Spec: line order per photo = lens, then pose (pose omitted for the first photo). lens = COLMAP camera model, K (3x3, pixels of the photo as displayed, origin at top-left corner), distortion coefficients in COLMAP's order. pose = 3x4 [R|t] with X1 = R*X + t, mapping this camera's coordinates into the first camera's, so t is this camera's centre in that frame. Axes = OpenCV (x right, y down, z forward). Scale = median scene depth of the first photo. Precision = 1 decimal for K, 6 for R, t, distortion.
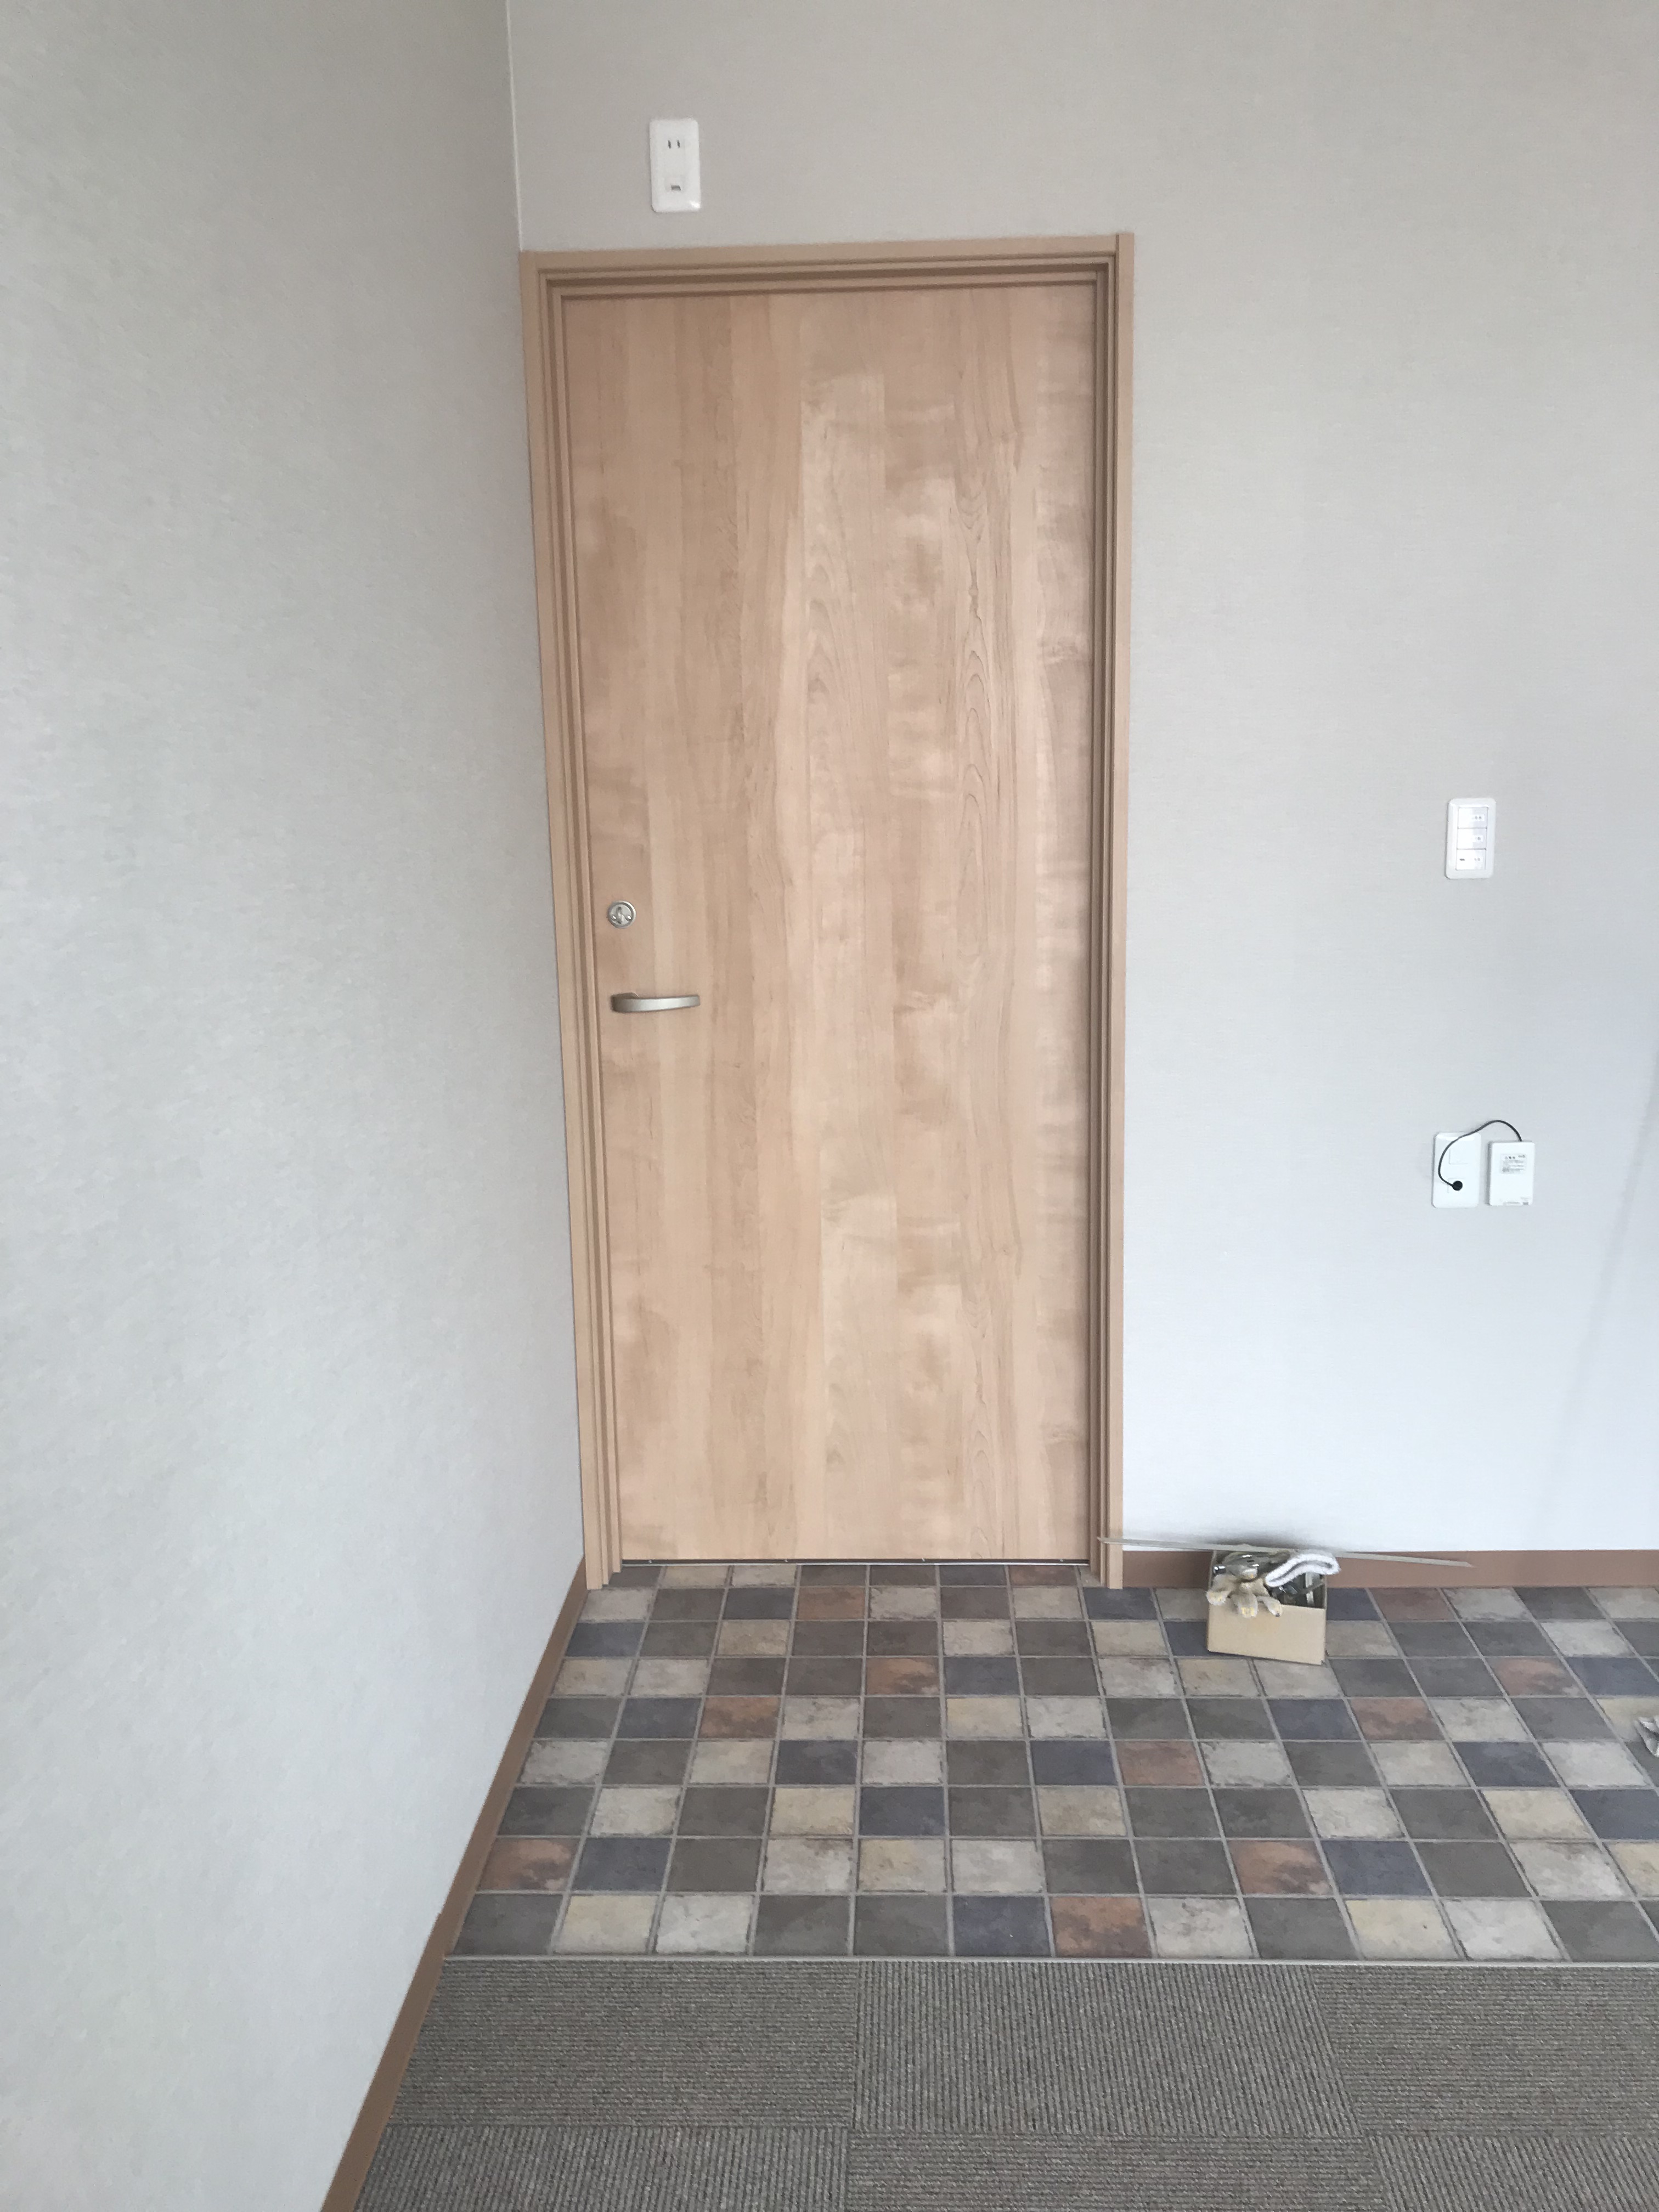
lens RADIAL K [[1802.8, 0, 835.5], [0, 1802.8, 1086.8], [0, 0, 1]] dist [0.044407, -0.042437]
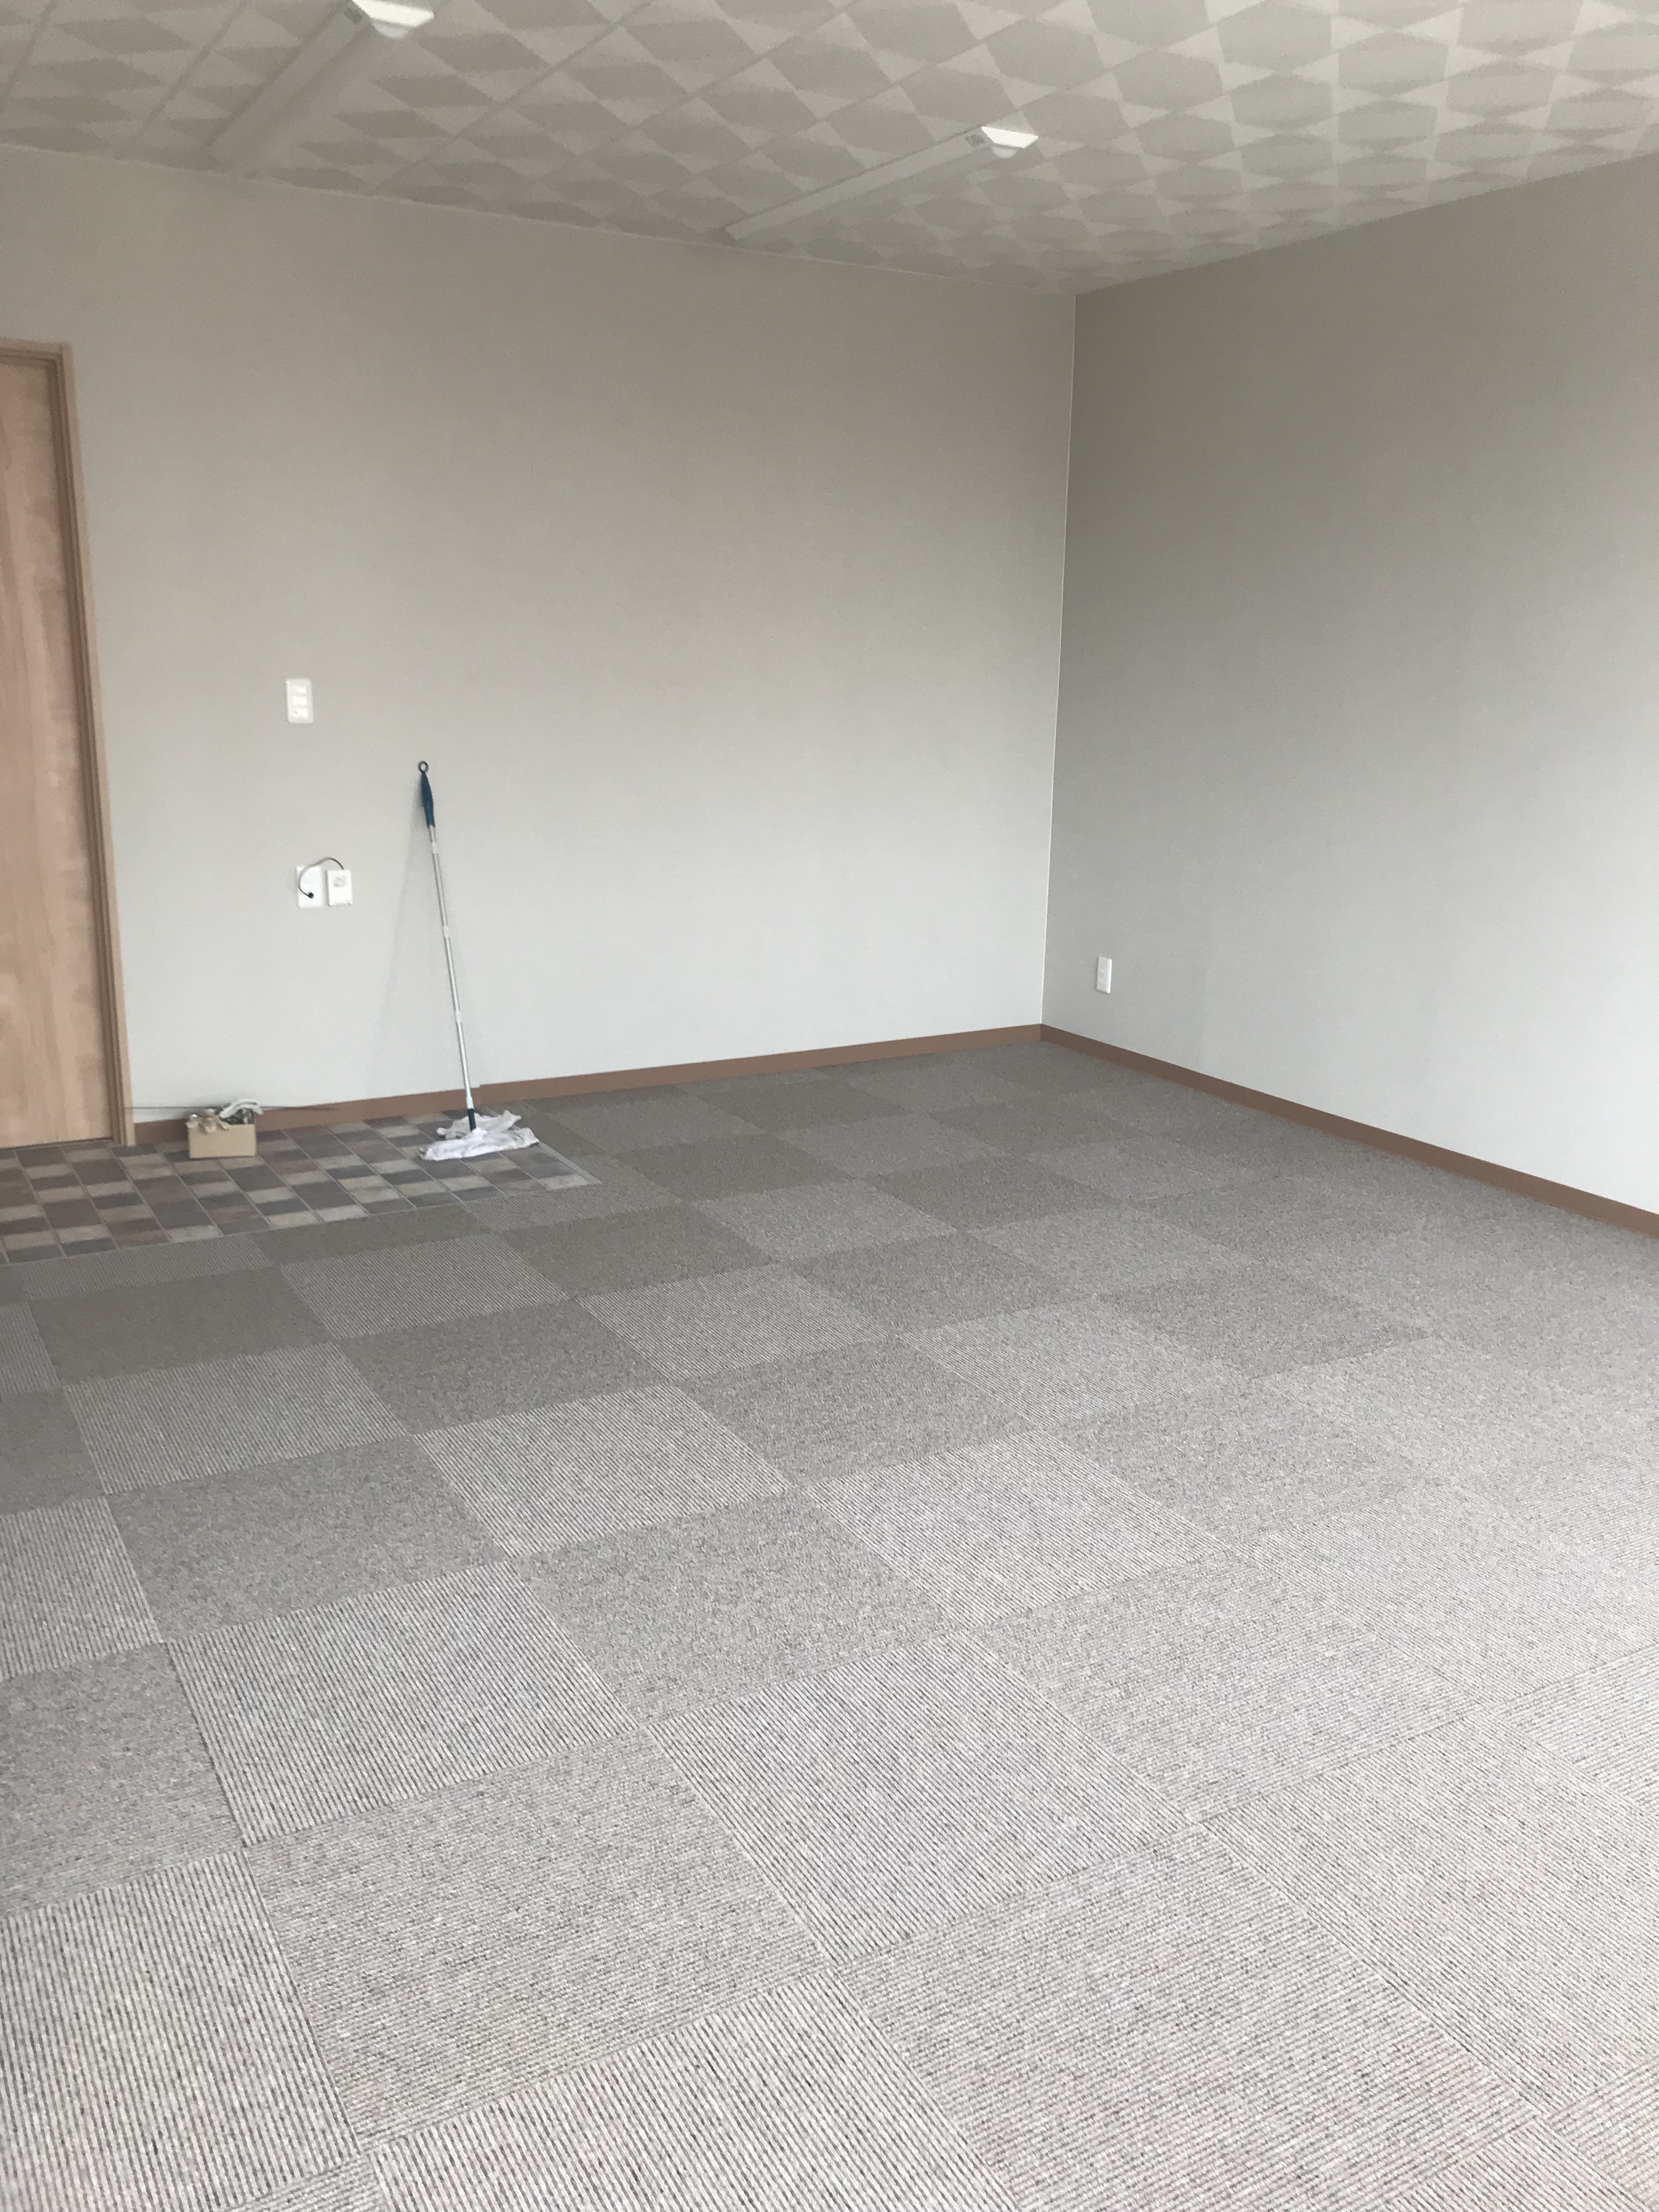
lens RADIAL K [[1802.8, 0, 819.6], [0, 1802.8, 1067.1], [0, 0, 1]] dist [0.044407, -0.042437]
pose [[0.849061, -0.087105, 0.521064, -0.188501], [0.069714, 0.996162, 0.052929, 0.170838], [-0.523674, -0.008614, 0.851875, -0.835508]]
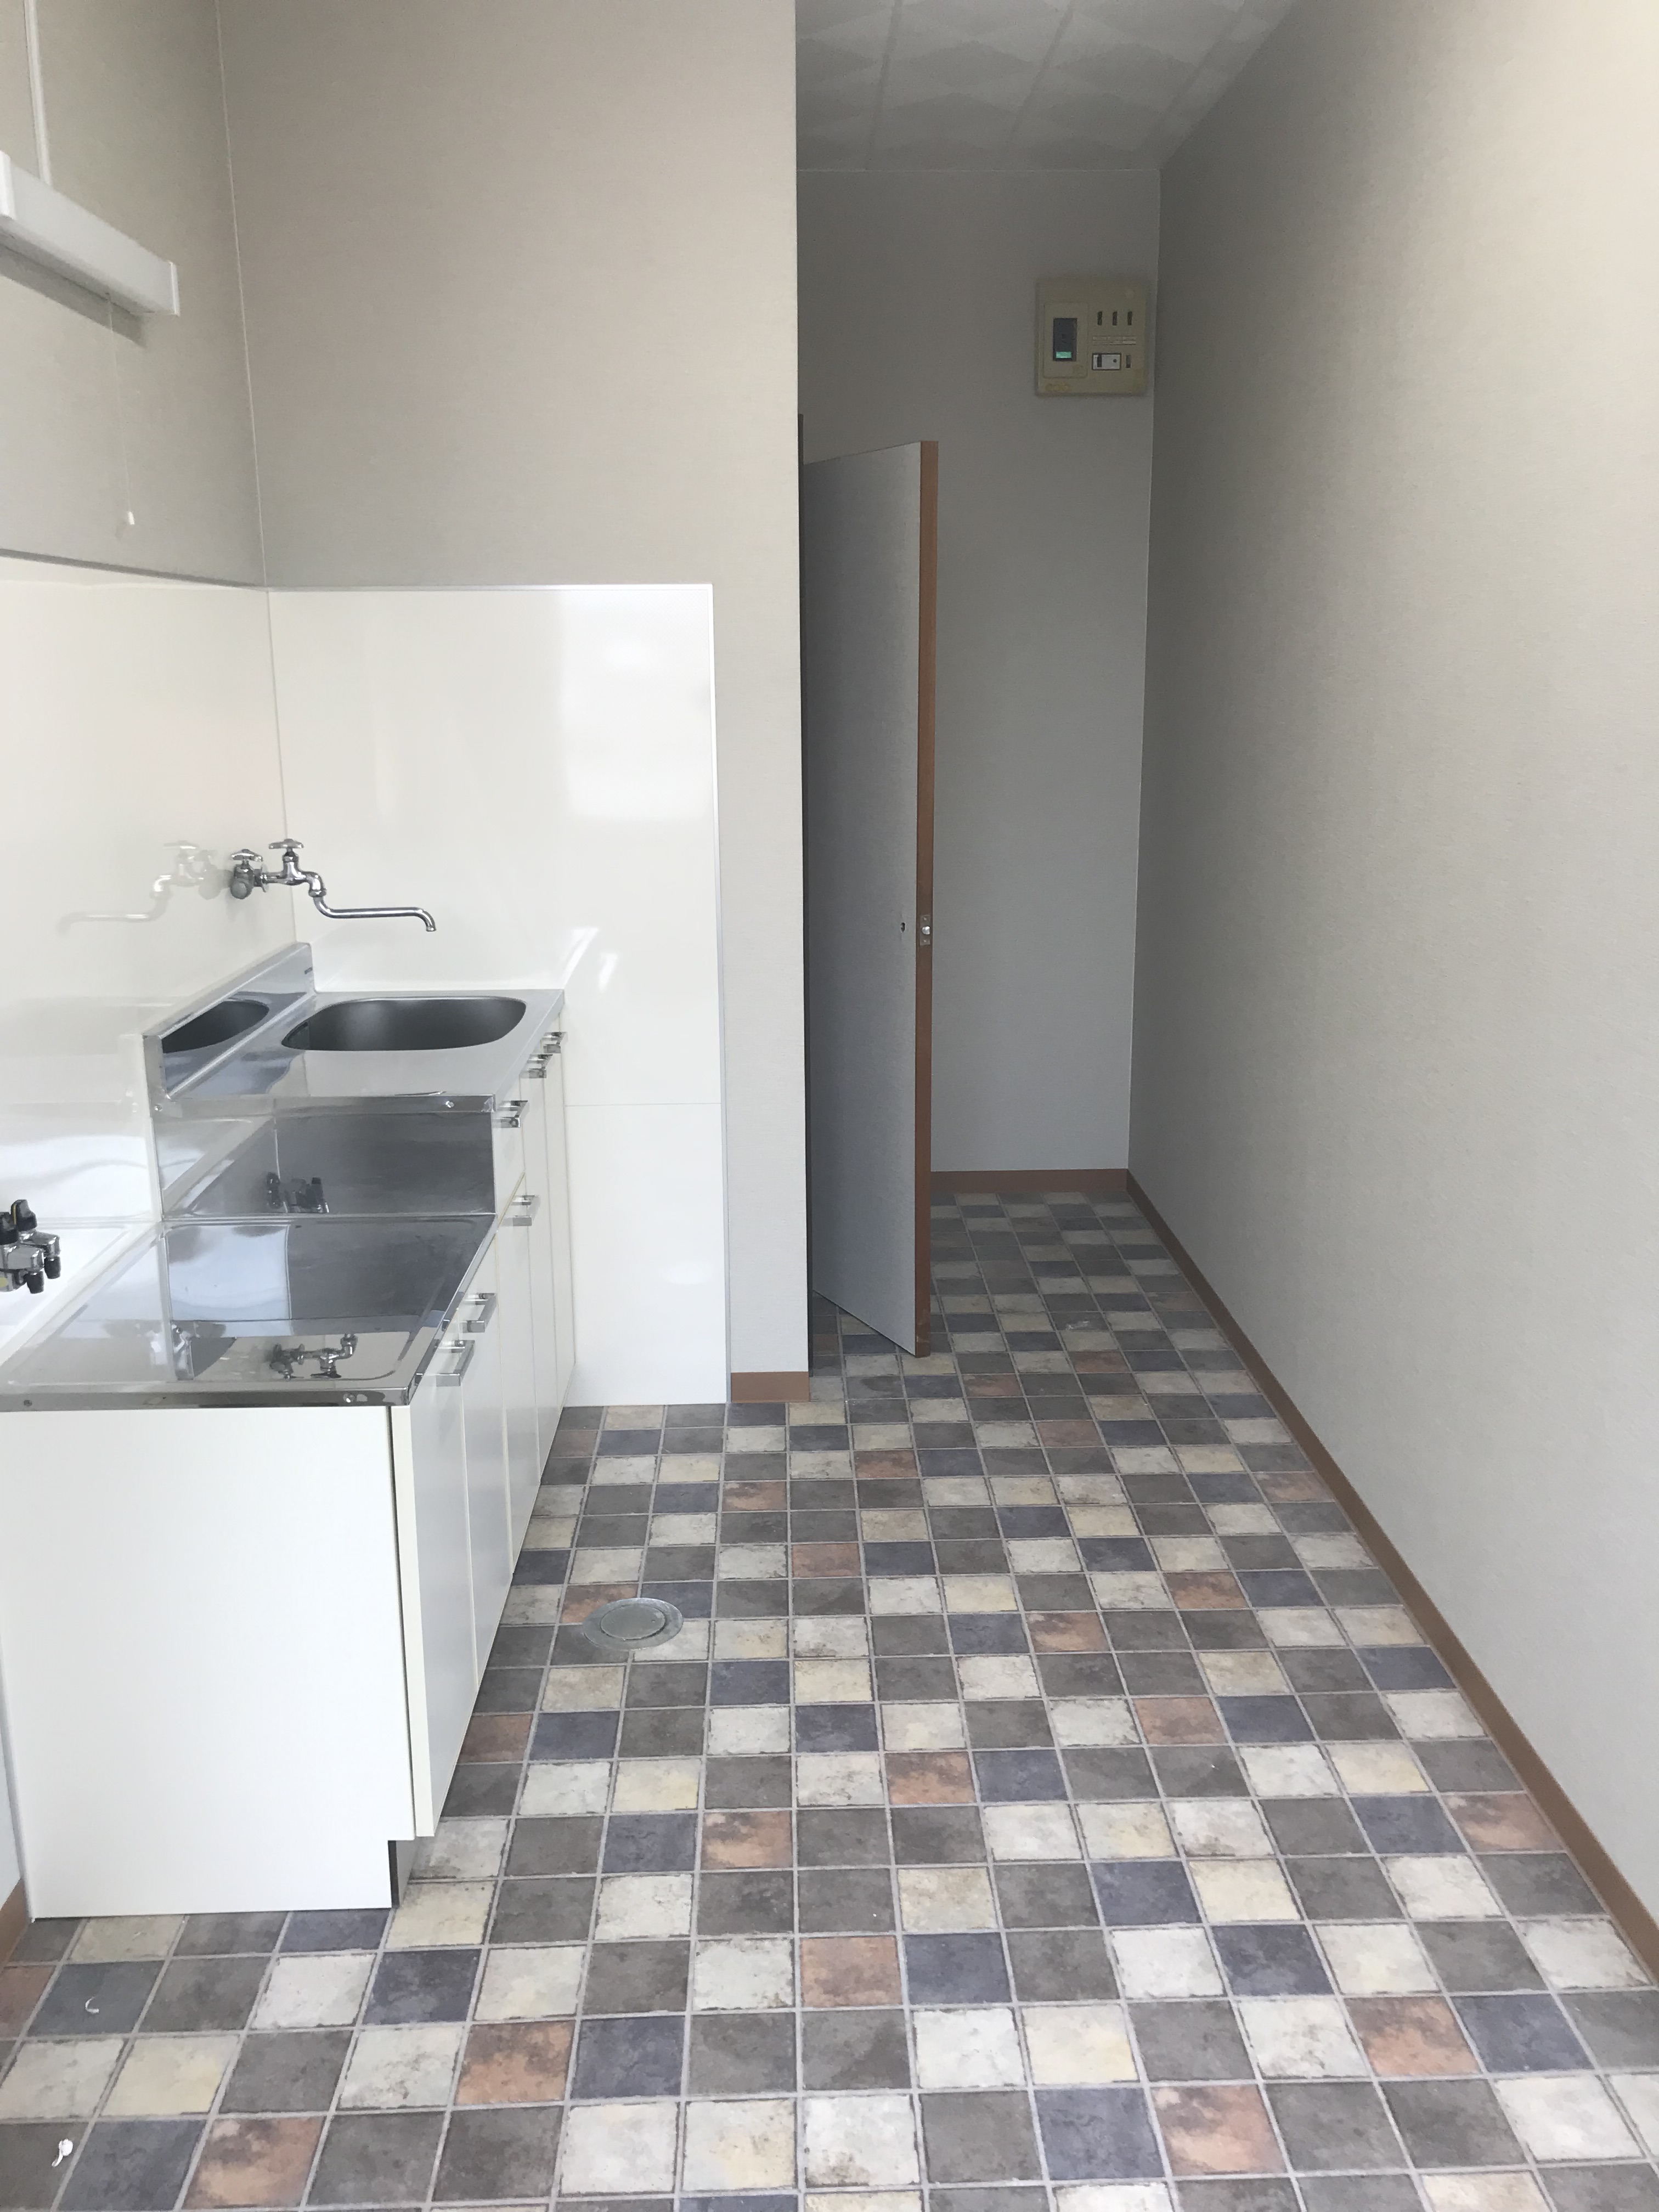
lens RADIAL K [[1802.8, 0, 829.9], [0, 1802.8, 1112.3], [0, 0, 1]] dist [0.044407, -0.042437]
pose [[-0.997489, 0.031702, -0.063325, 0.542361], [0.003229, 0.913637, 0.406519, -0.277131], [0.070743, 0.405294, -0.911445, 1.412583]]
